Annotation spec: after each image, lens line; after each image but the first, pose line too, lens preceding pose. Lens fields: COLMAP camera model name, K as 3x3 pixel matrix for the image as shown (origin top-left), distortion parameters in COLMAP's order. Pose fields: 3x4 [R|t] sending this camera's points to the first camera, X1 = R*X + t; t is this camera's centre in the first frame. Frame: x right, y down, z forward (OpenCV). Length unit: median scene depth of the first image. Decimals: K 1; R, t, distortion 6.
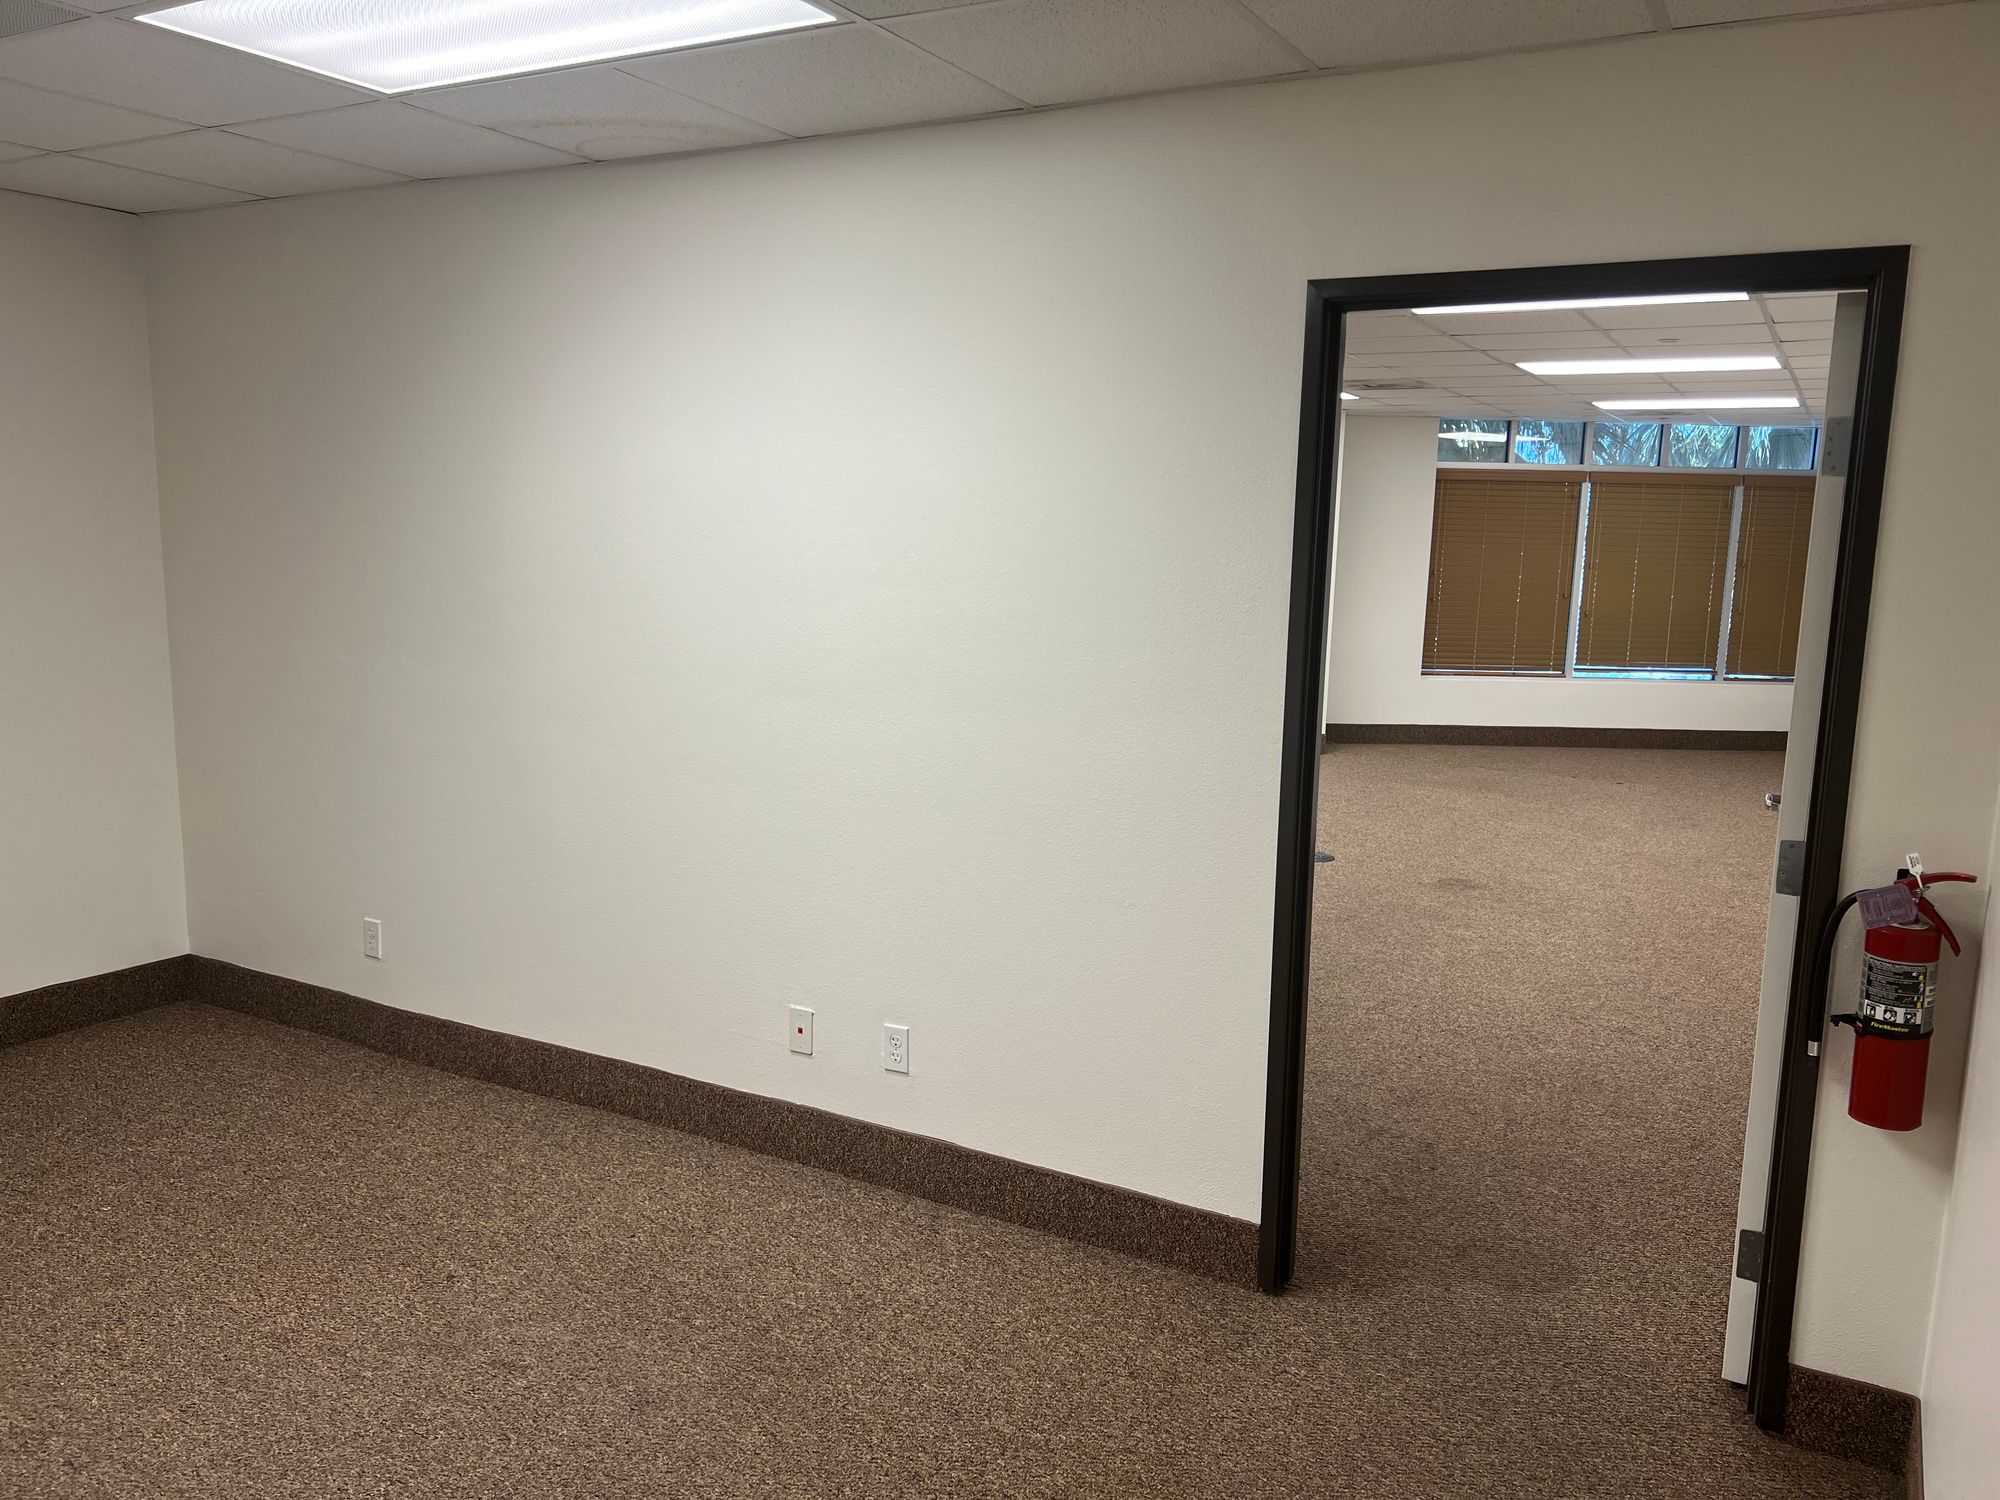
lens RADIAL K [[1493.6, 0, 996.8], [0, 1493.6, 749.9], [0, 0, 1]] dist [0.023015, -0.021763]
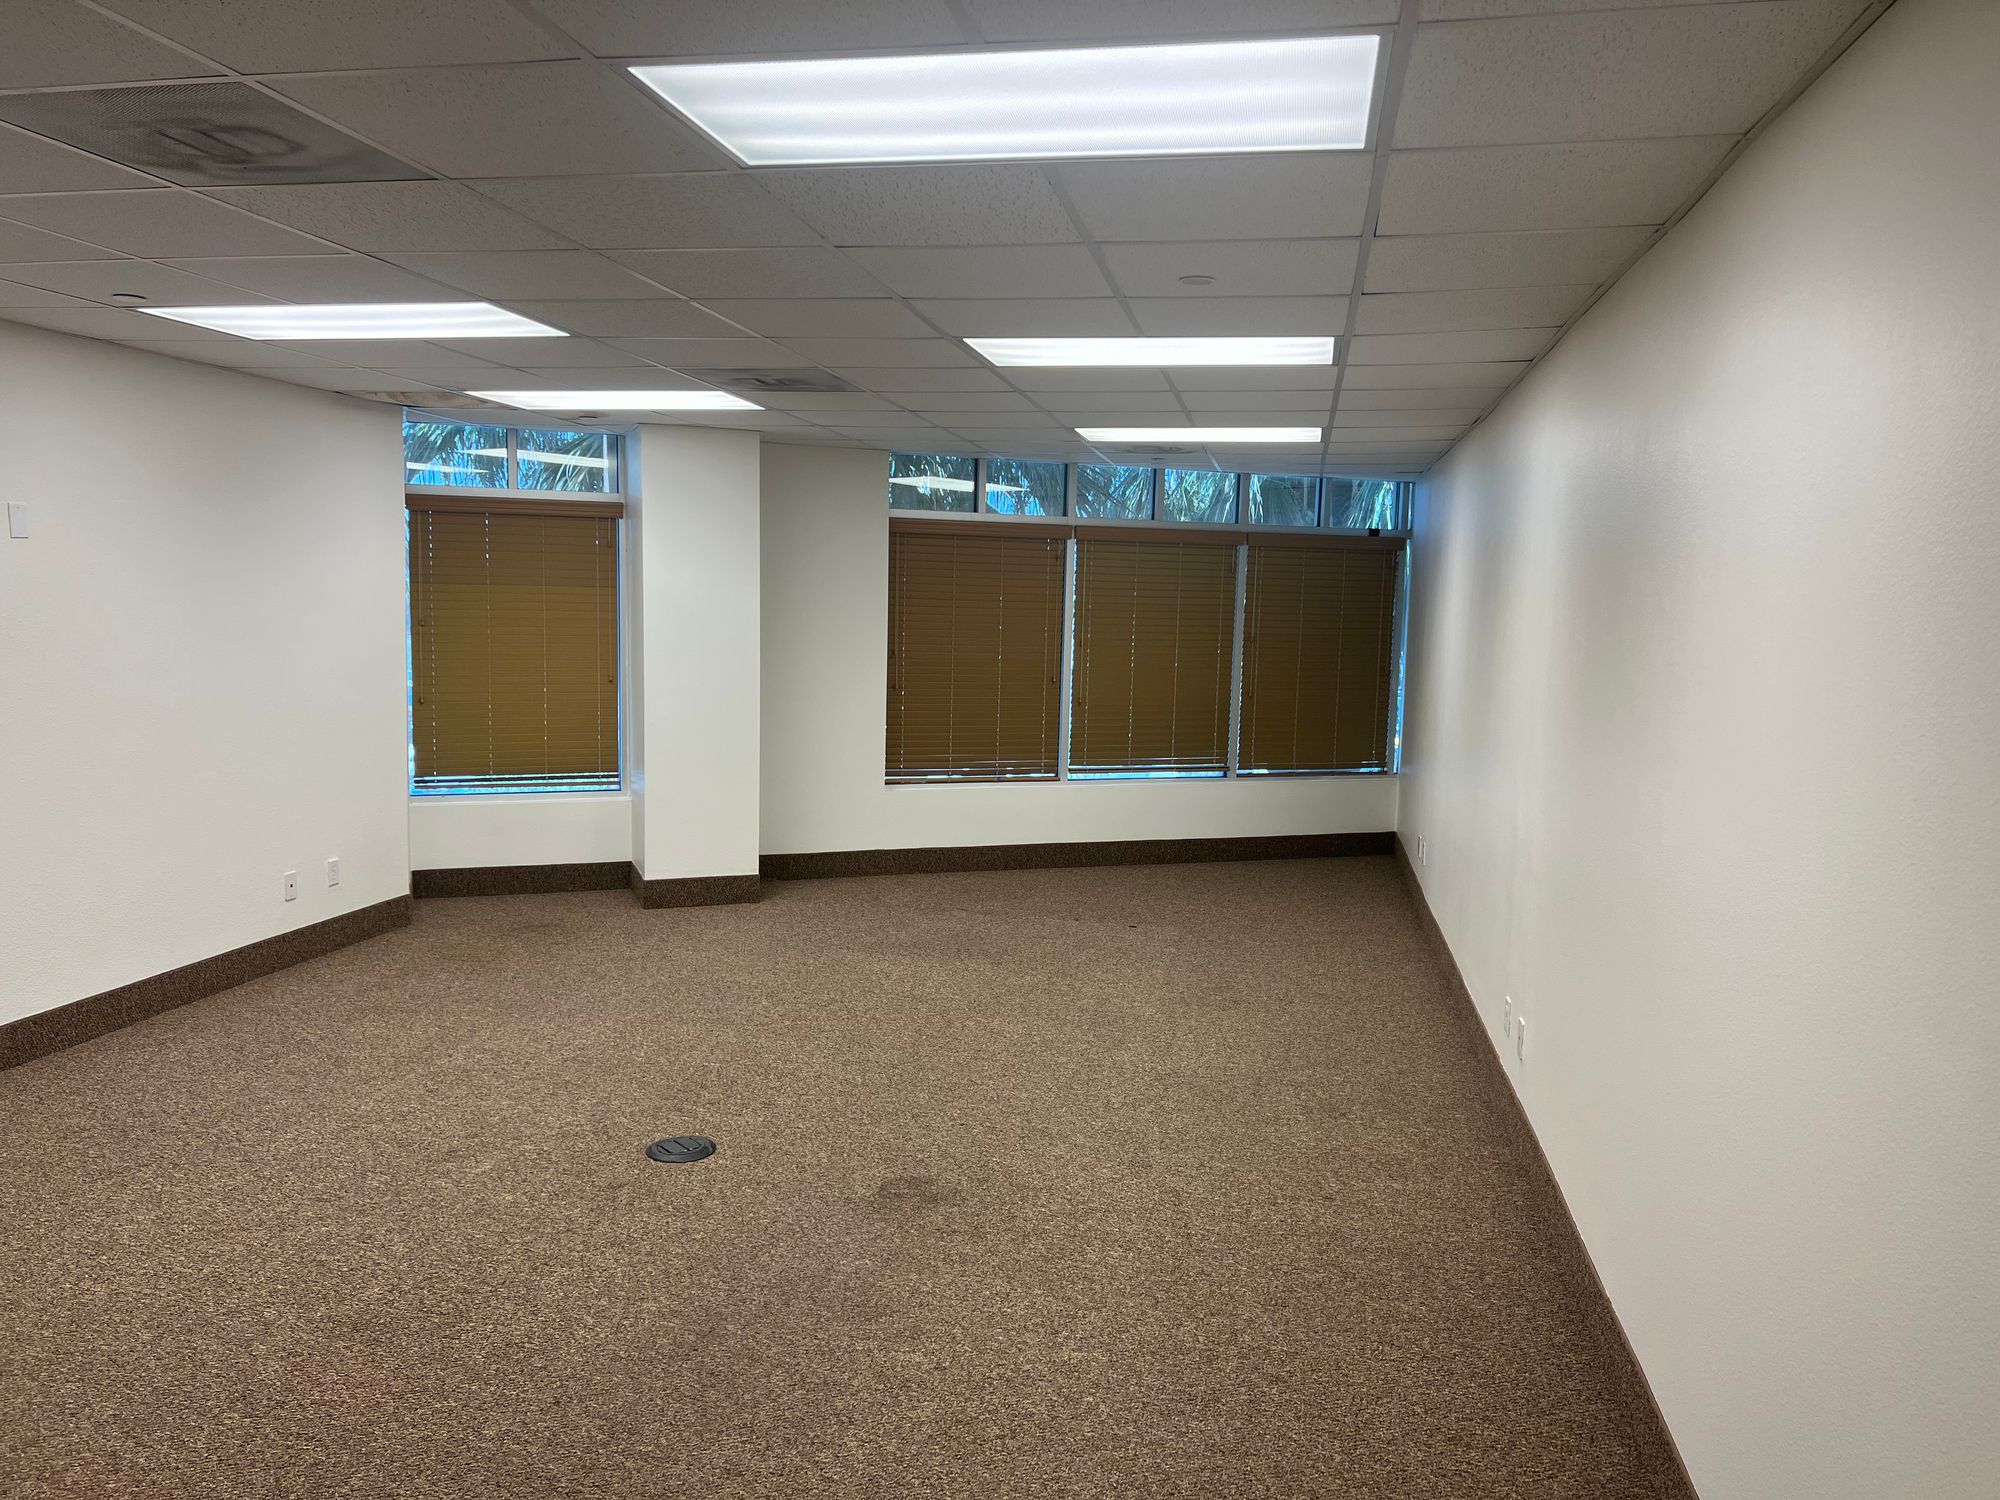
lens RADIAL K [[1493.6, 0, 1002.6], [0, 1493.6, 752.4], [0, 0, 1]] dist [0.023015, -0.021763]
pose [[0.946941, -0.035472, 0.319445, 0.097358], [0.049096, 0.998191, -0.034697, -0.037814], [-0.317636, 0.048539, 0.946969, 0.255818]]
